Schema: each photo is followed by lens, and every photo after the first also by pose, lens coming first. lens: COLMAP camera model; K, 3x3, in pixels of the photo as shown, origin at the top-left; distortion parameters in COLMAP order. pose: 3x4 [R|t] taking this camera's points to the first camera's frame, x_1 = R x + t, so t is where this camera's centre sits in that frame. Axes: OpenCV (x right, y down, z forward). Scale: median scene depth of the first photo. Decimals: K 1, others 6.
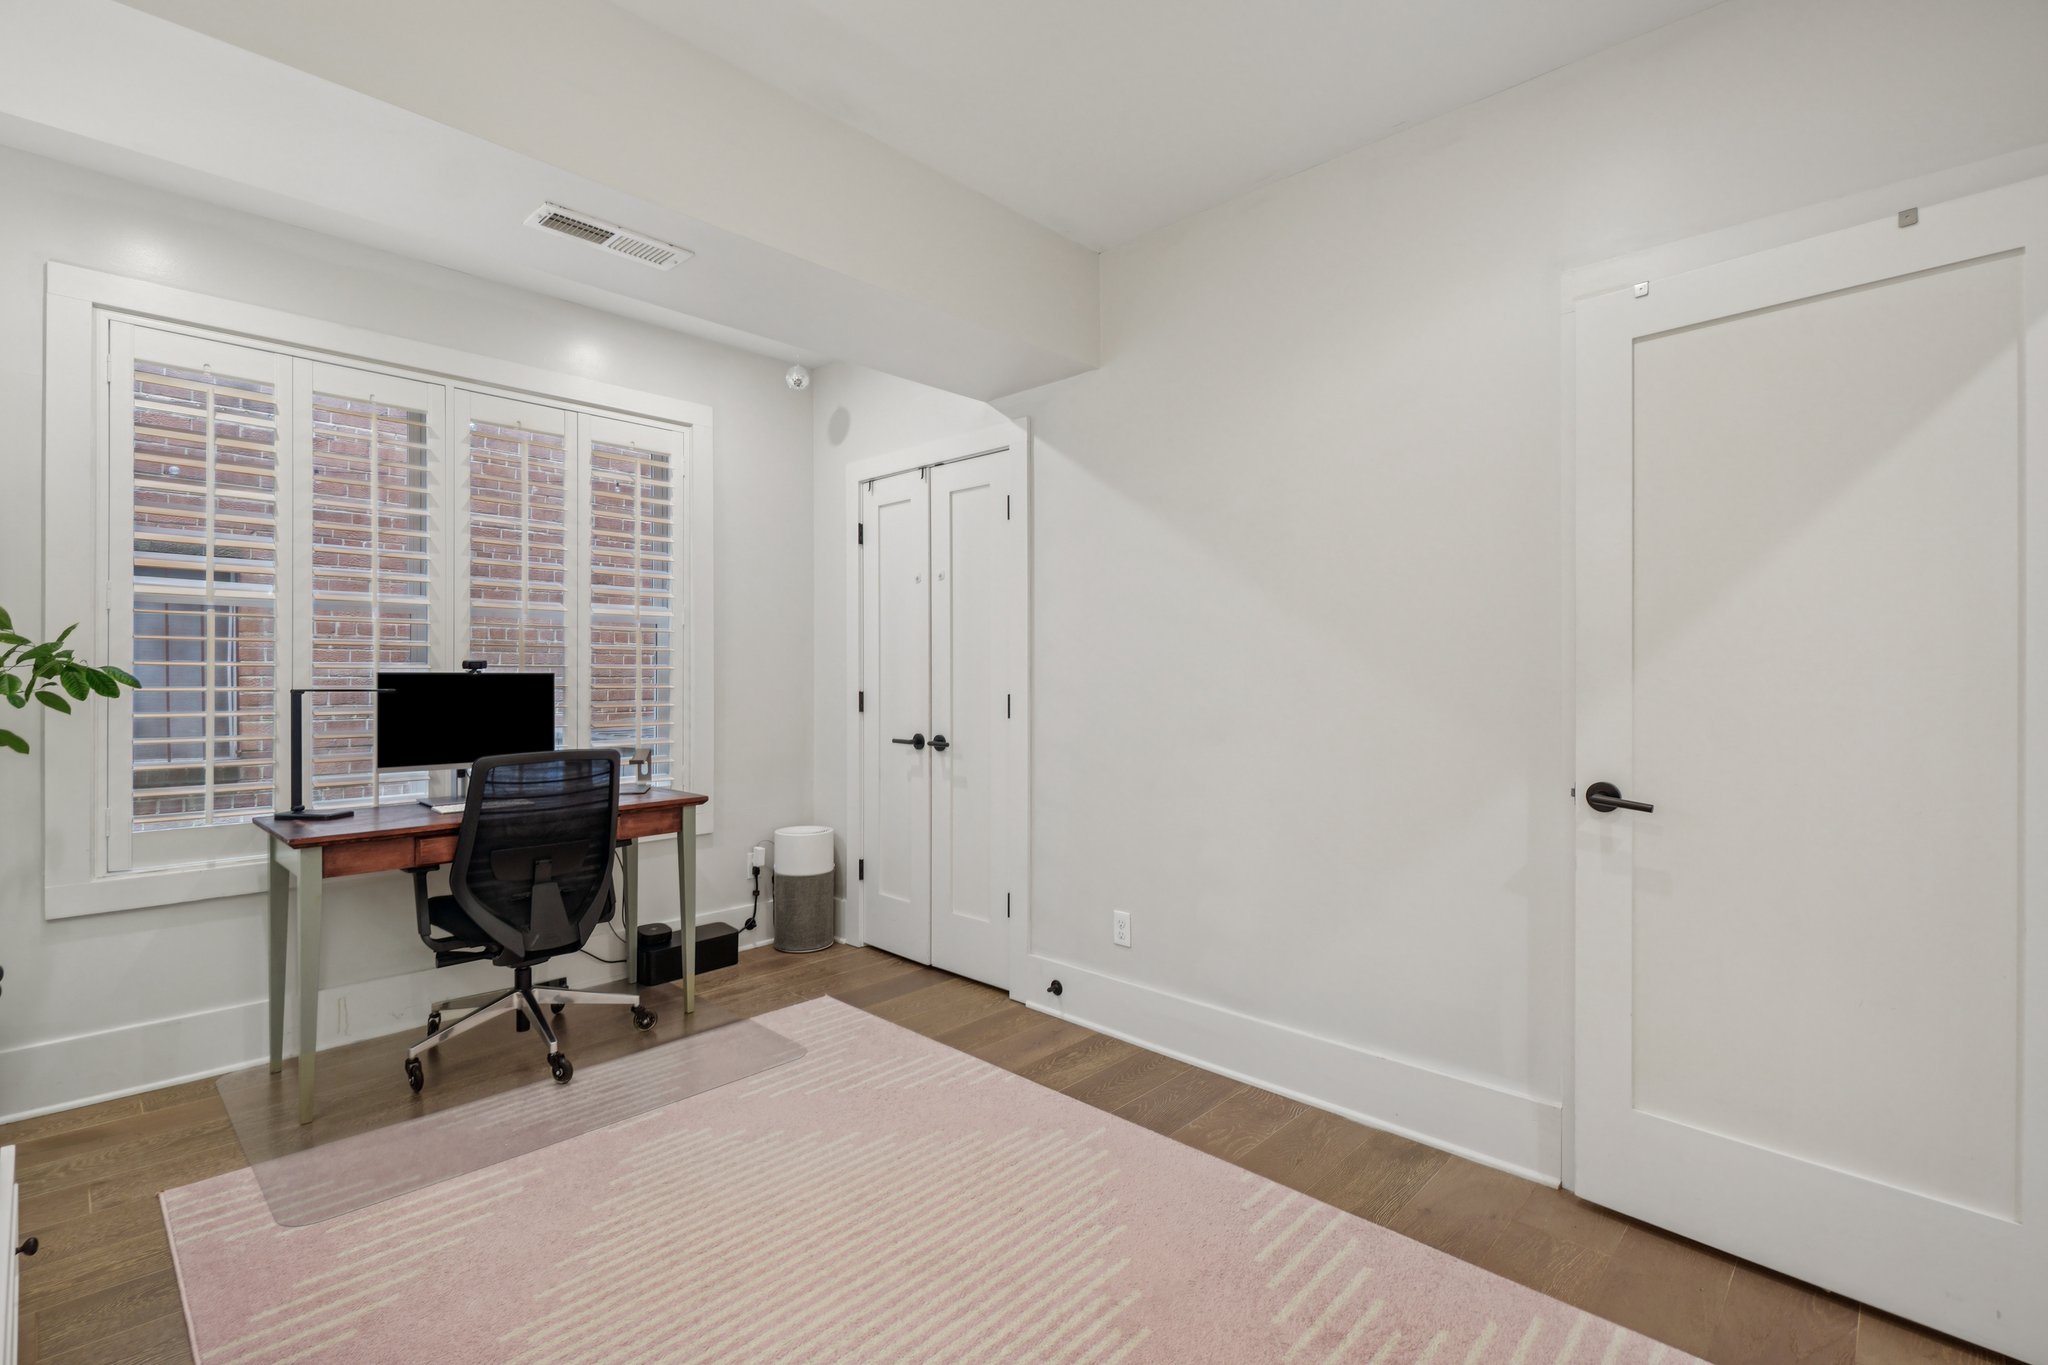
lens RADIAL K [[937.3, 0, 1017.1], [0, 937.3, 681.7], [0, 0, 1]] dist [0.002649, -0.001213]
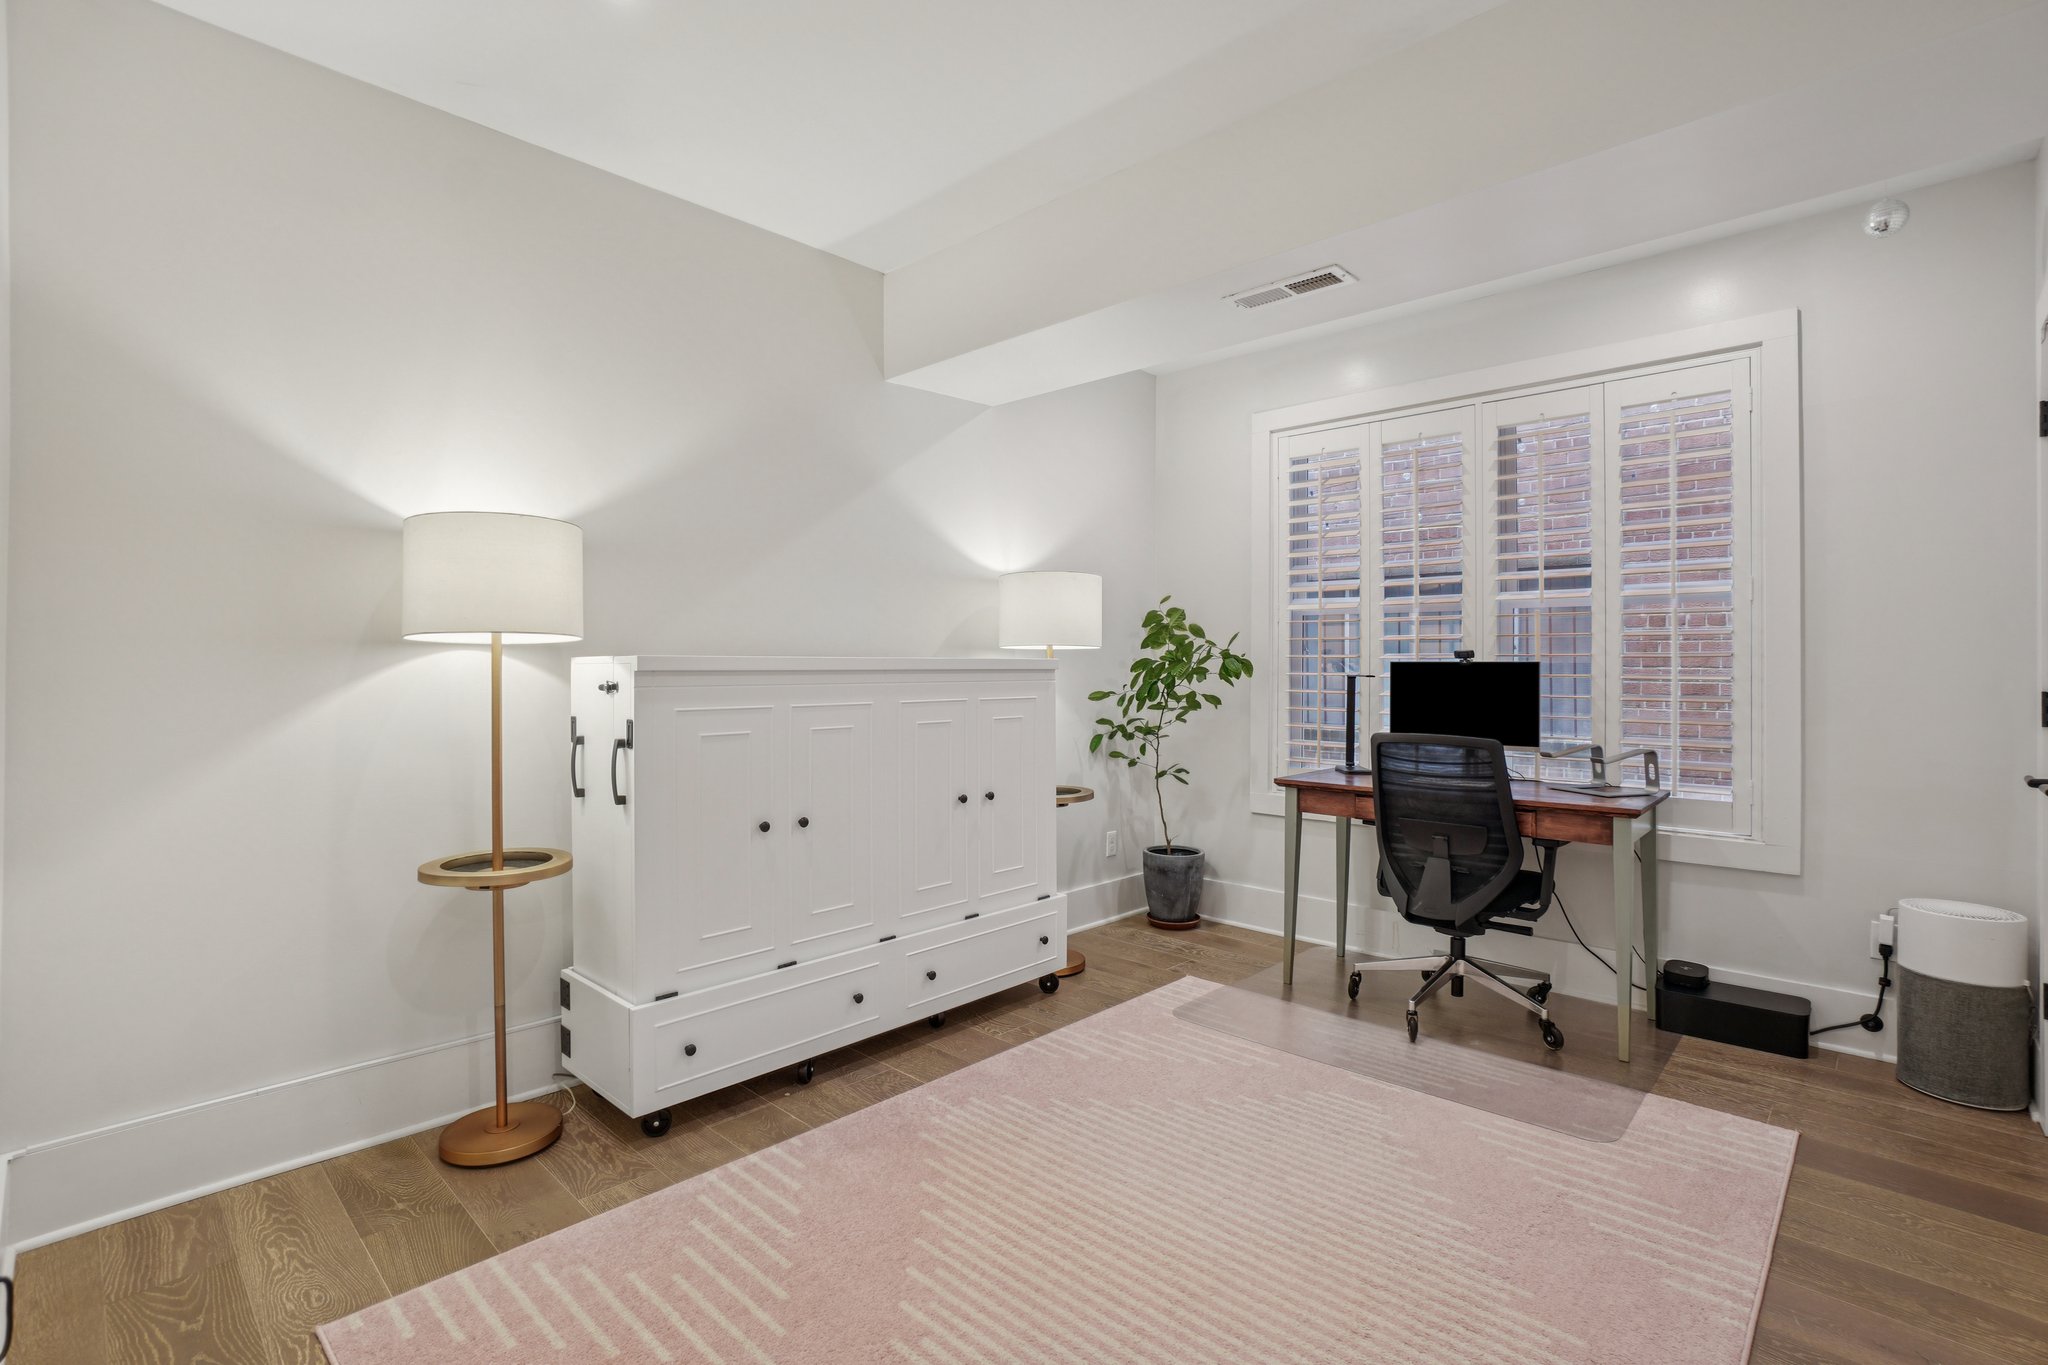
lens RADIAL K [[937.3, 0, 1017.1], [0, 937.3, 681.7], [0, 0, 1]] dist [0.002649, -0.001213]
pose [[0.032526, 0.018301, -0.999303, 0.496892], [-0.011456, 0.999773, 0.017937, -0.000142], [0.999405, 0.010865, 0.032729, 0.435904]]
